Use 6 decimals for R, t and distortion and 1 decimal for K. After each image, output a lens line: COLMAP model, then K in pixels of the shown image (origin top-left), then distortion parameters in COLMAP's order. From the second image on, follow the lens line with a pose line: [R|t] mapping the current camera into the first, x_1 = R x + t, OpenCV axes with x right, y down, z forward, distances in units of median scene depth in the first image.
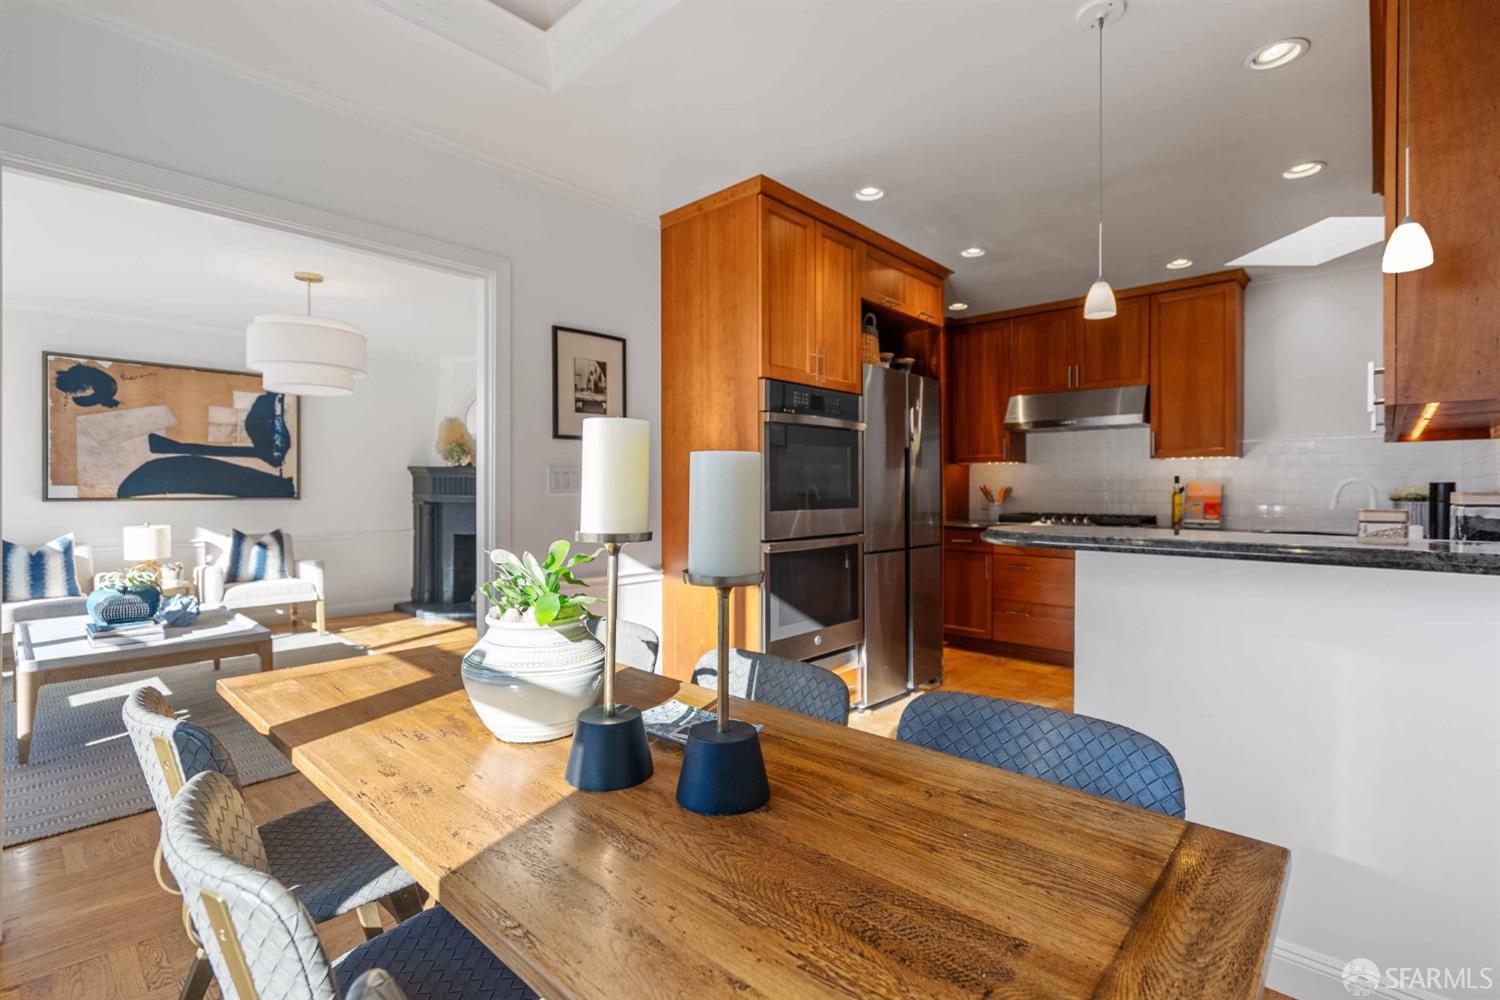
lens RADIAL K [[687.7, 0, 745.8], [0, 687.7, 495.3], [0, 0, 1]] dist [0.002231, 0.000313]
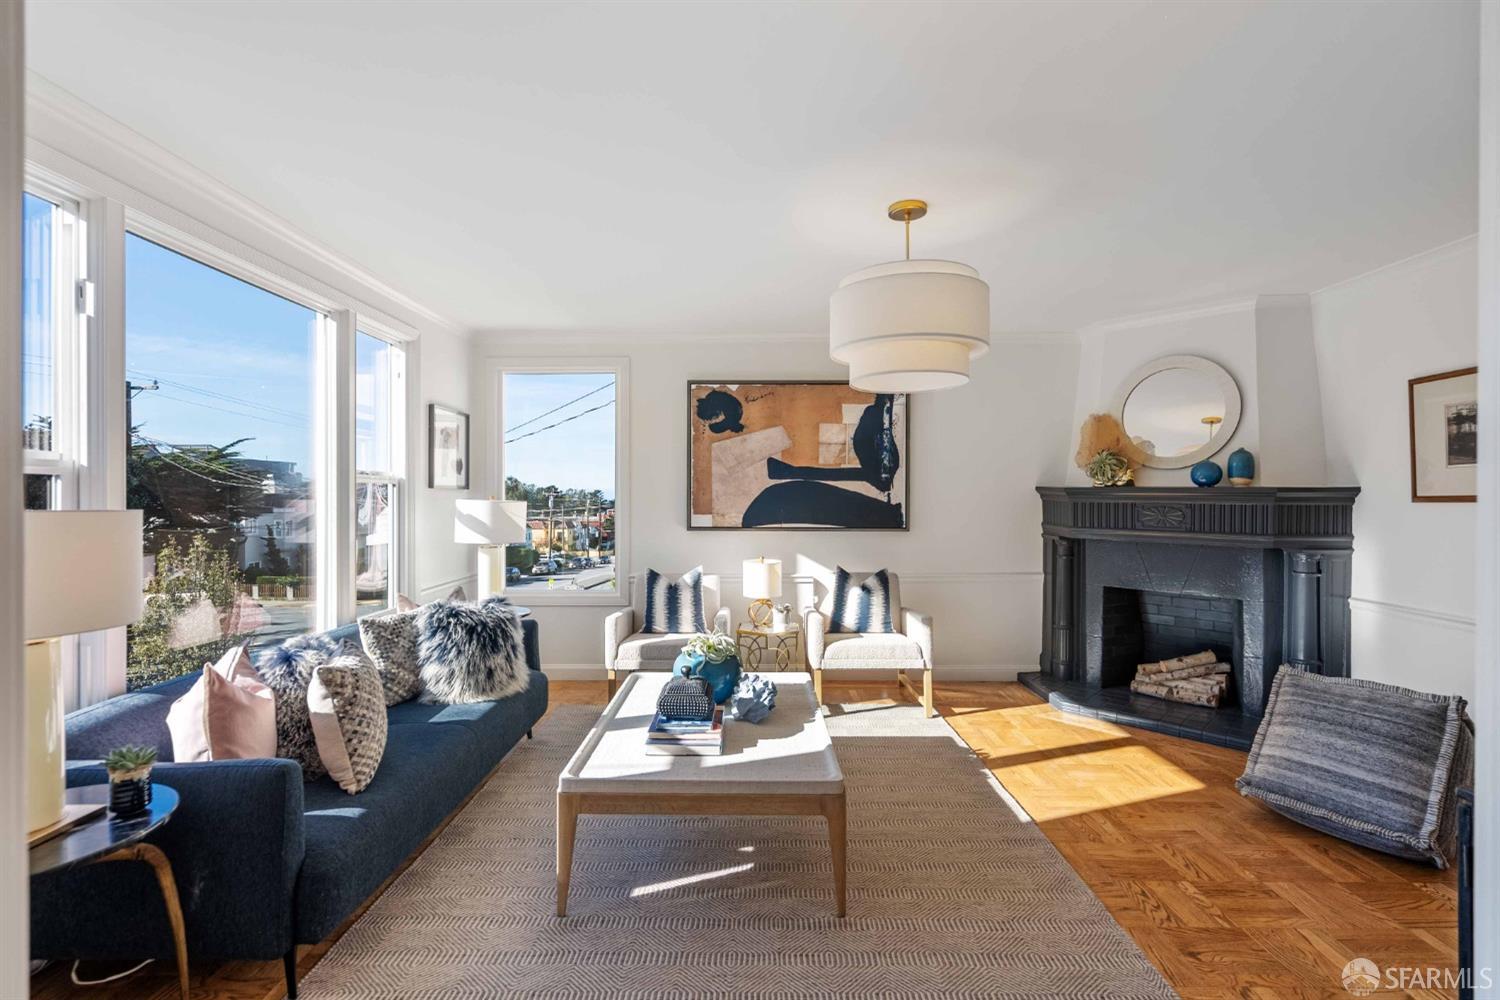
lens RADIAL K [[687.7, 0, 751.3], [0, 687.7, 498.1], [0, 0, 1]] dist [0.002231, 0.000313]
pose [[0.678746, 0.001256, -0.734372, -0.204263], [-0.006529, 0.999969, -0.004325, -0.031872], [0.734344, 0.007730, 0.678734, 0.359539]]
